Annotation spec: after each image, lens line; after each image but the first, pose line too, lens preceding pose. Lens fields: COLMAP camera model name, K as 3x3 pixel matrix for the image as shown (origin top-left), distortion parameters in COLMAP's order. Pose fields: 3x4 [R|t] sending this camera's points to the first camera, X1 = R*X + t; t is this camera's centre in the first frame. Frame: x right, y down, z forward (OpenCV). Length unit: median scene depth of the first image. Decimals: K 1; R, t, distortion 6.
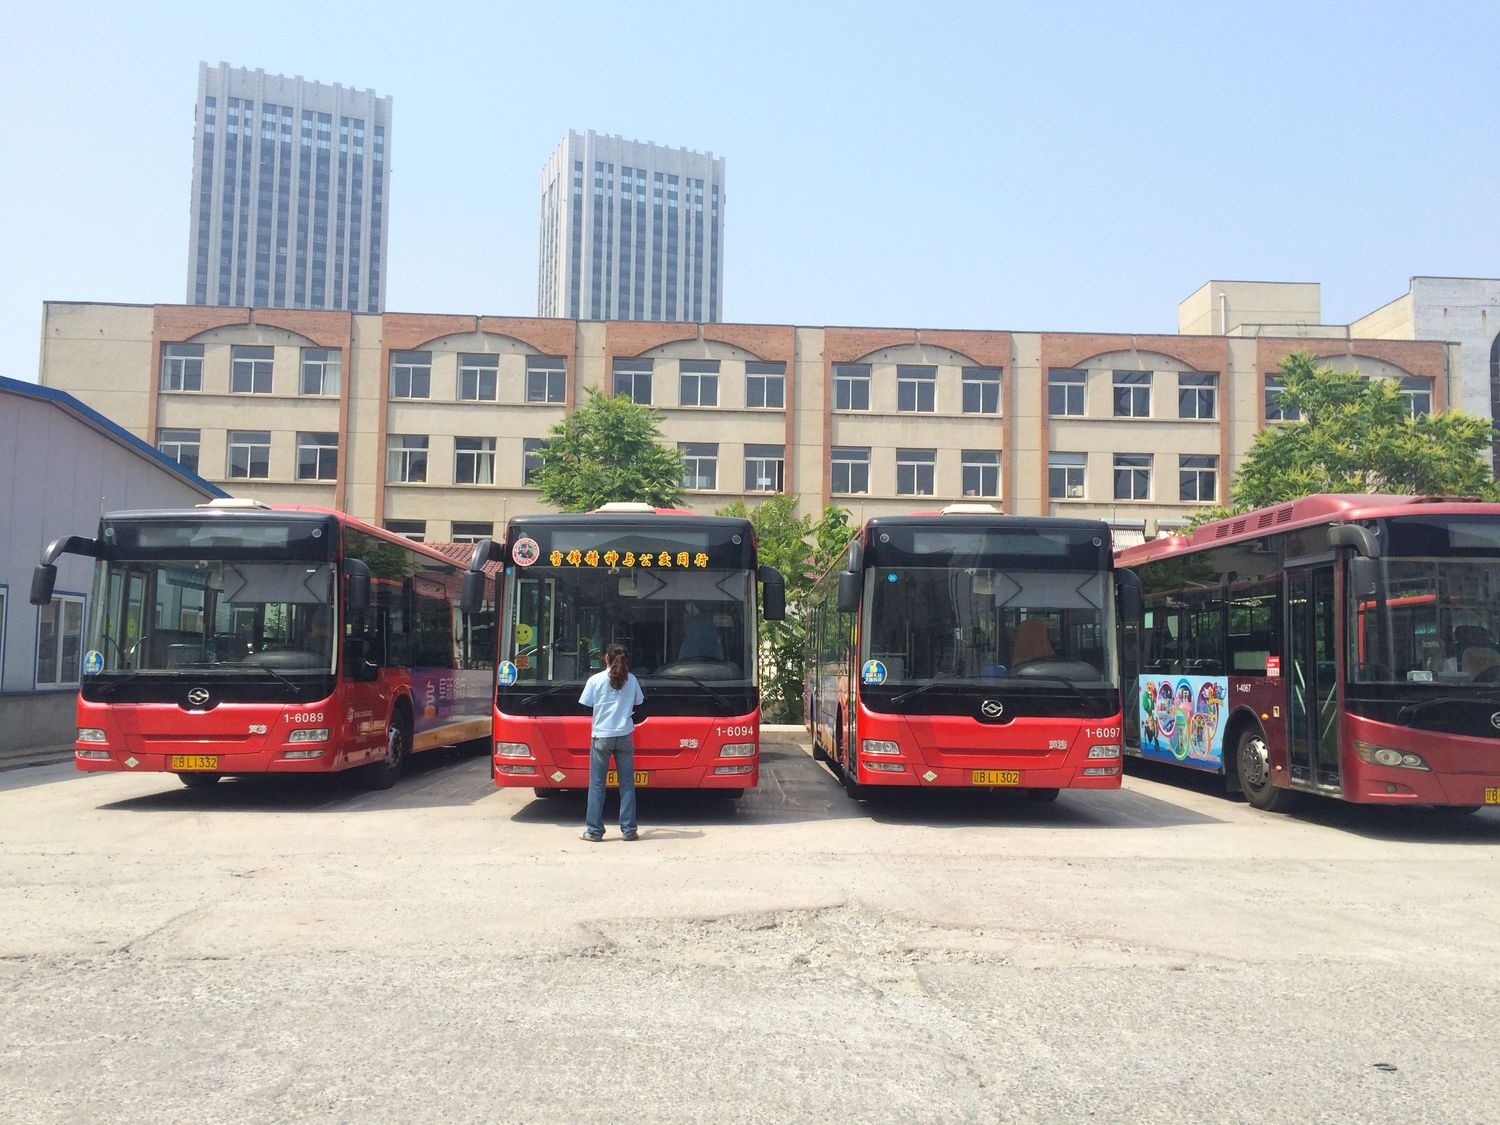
lens RADIAL K [[1261.6, 0, 744.2], [0, 1261.6, 566.7], [0, 0, 1]] dist [0.015771, -0.039624]
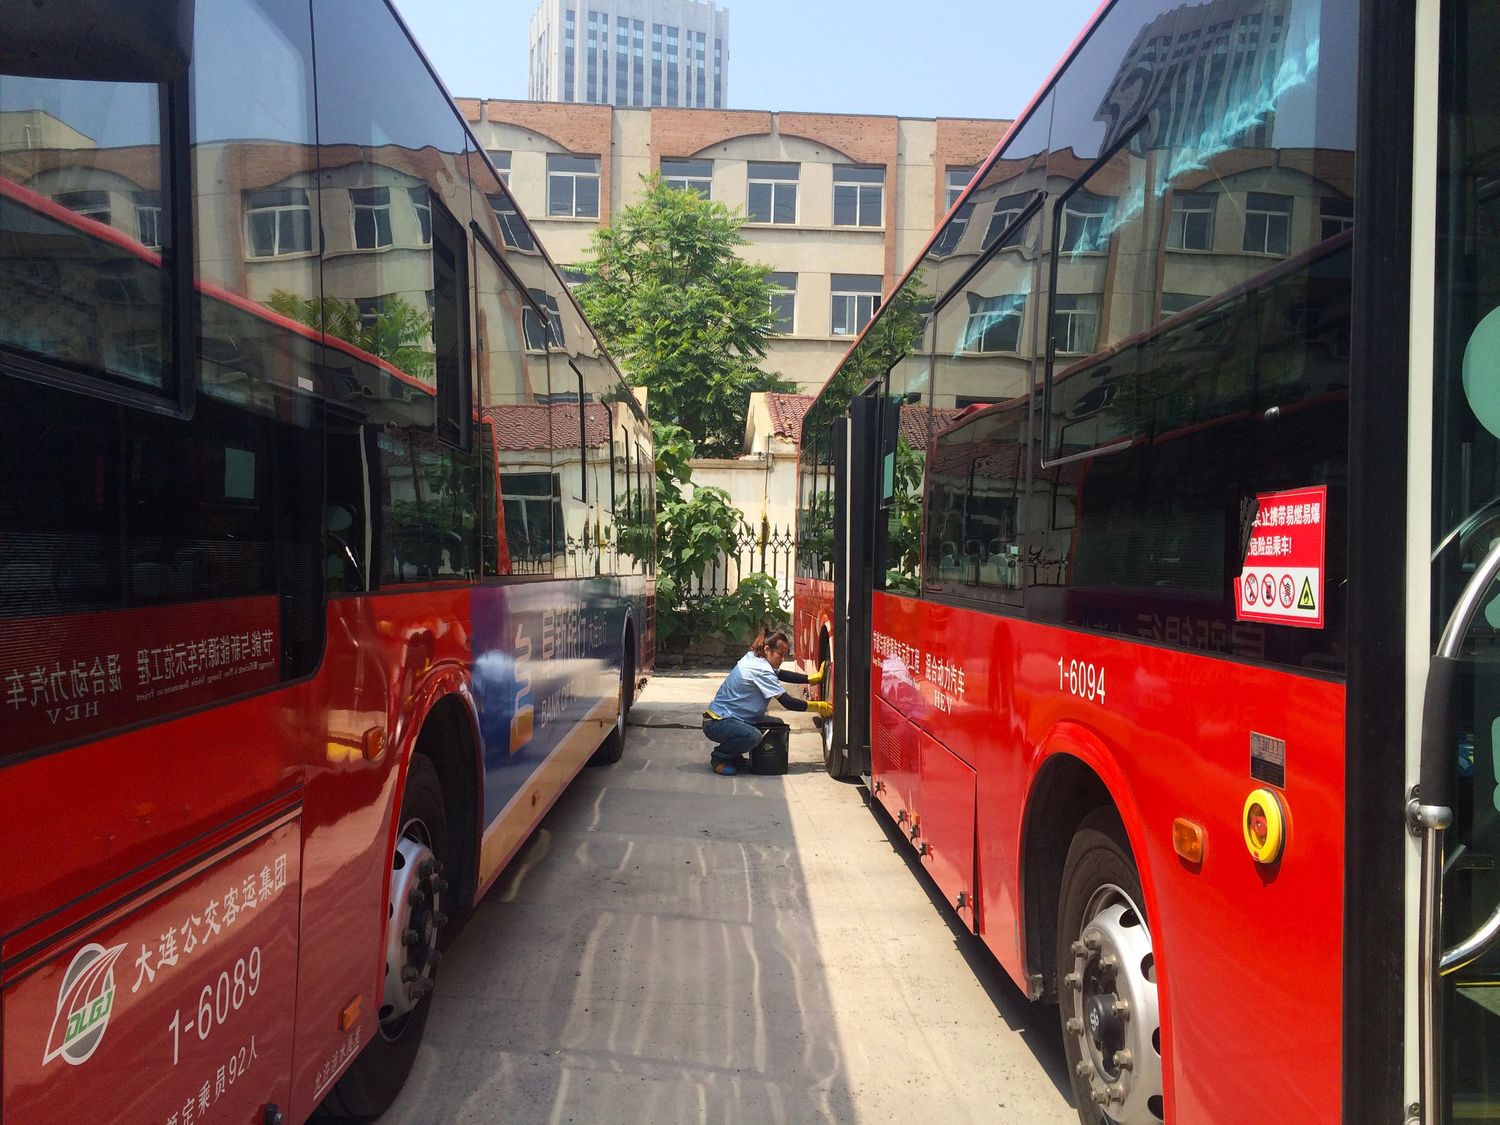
lens RADIAL K [[1261.6, 0, 754.5], [0, 1261.6, 577.5], [0, 0, 1]] dist [0.015771, -0.039624]
pose [[0.999845, 0.001227, 0.017567, -0.059733], [-0.002868, 0.995595, 0.093718, 0.015552], [-0.017375, -0.093754, 0.995444, 0.211681]]
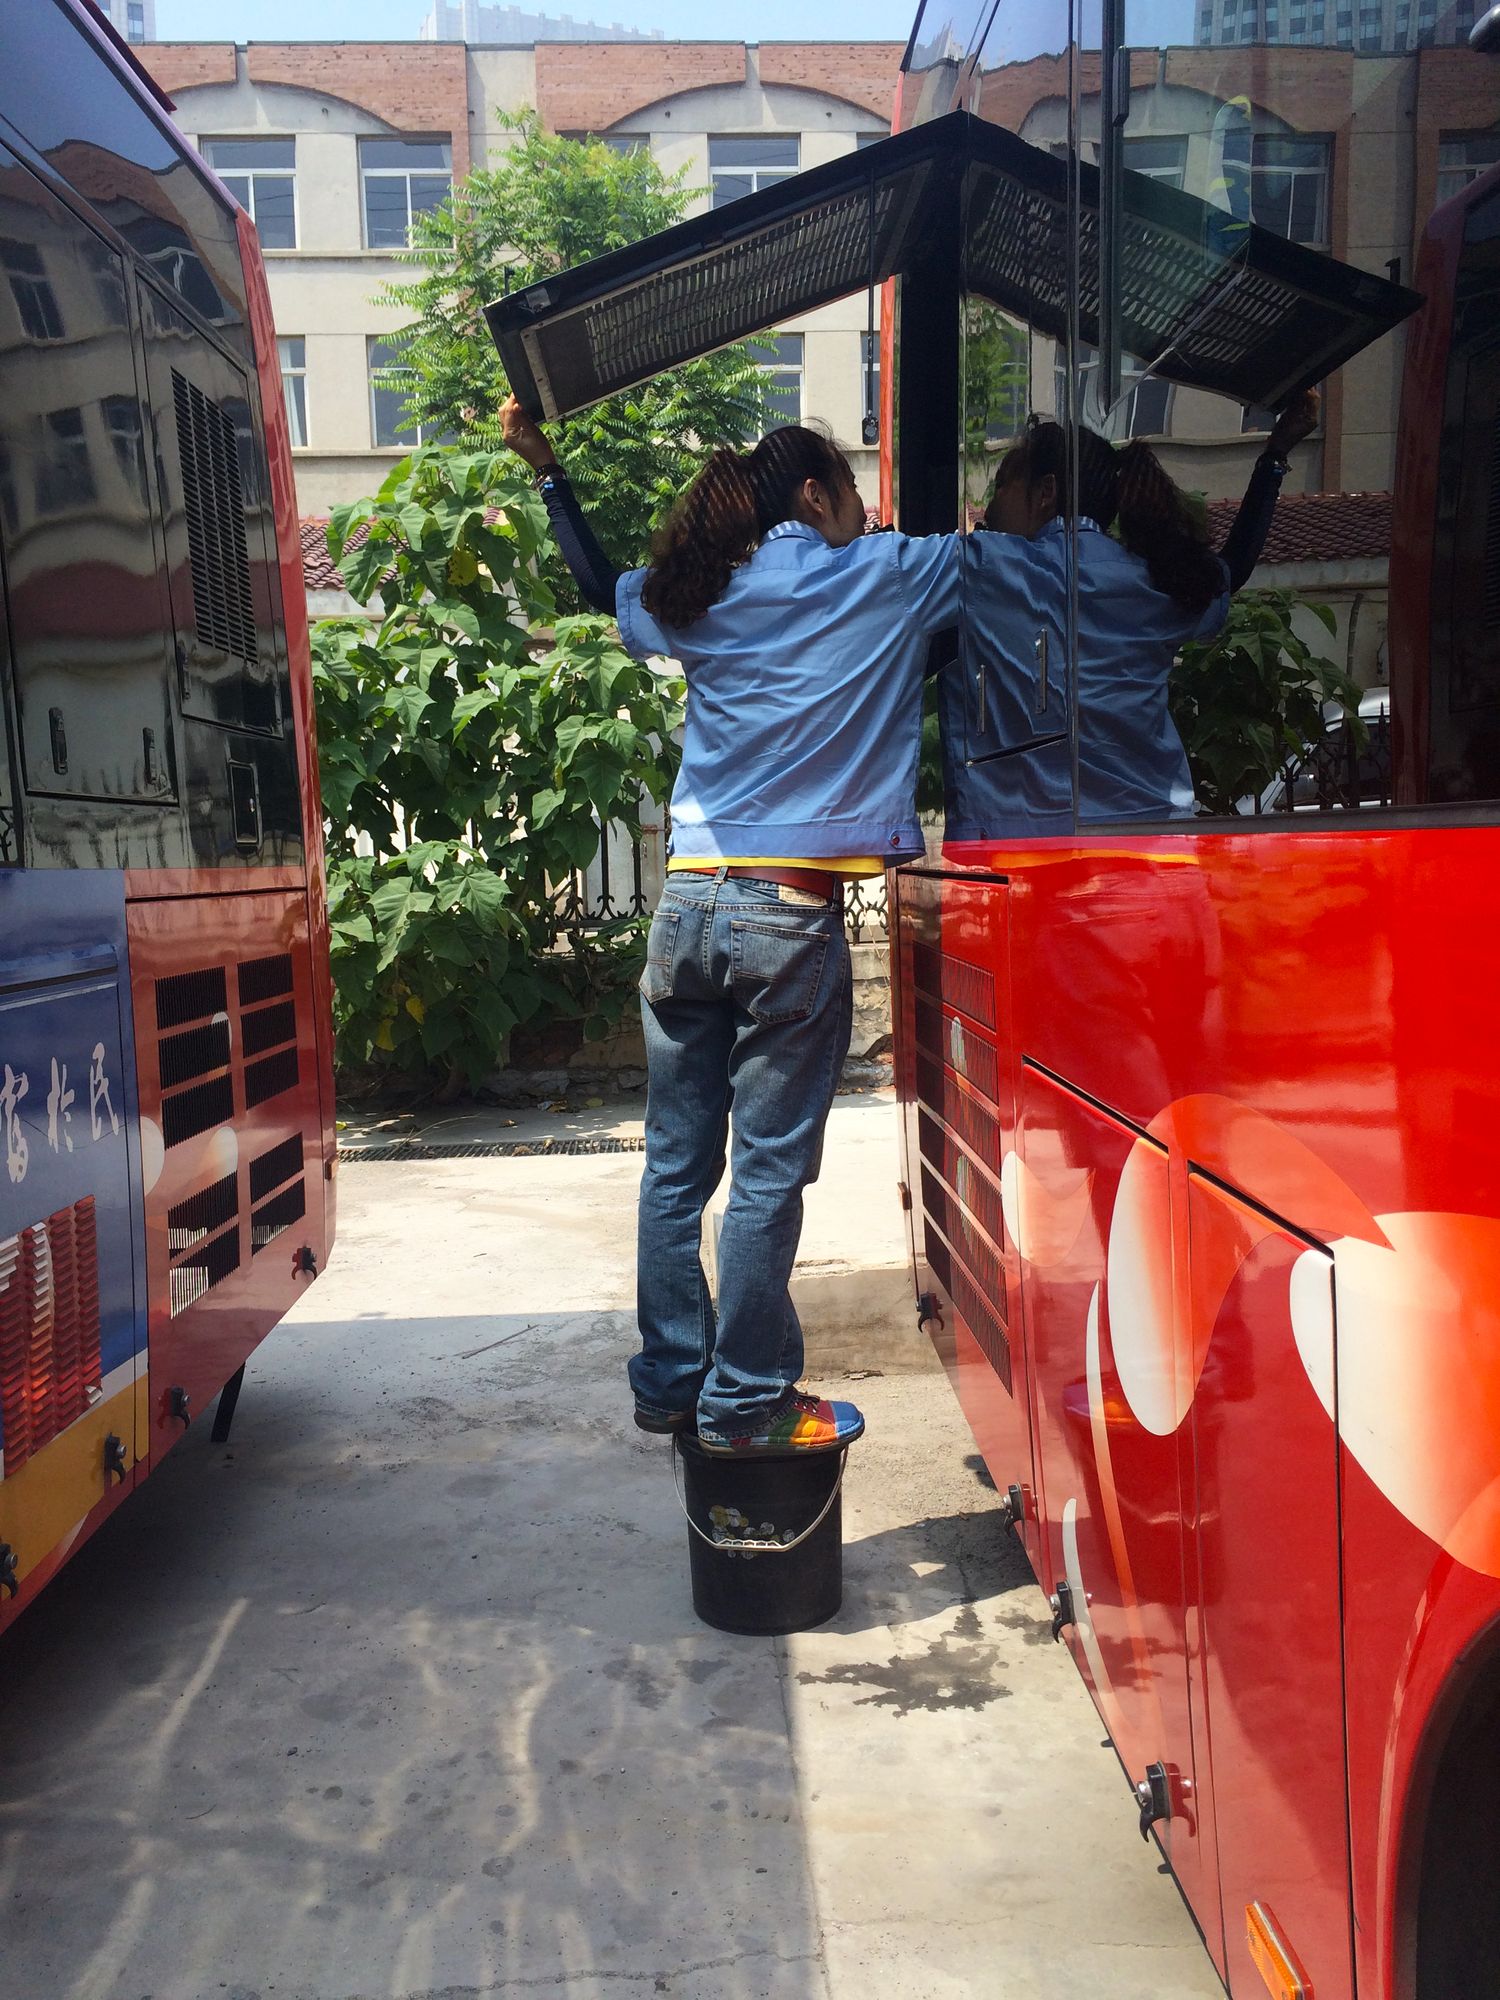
lens RADIAL K [[1682.2, 0, 753.4], [0, 1682.2, 997.2], [0, 0, 1]] dist [0.015771, -0.039624]
pose [[0.998944, -0.044362, 0.011977, -0.055315], [0.041631, 0.984079, 0.172787, 0.030350], [-0.019451, -0.172106, 0.984886, 0.368818]]
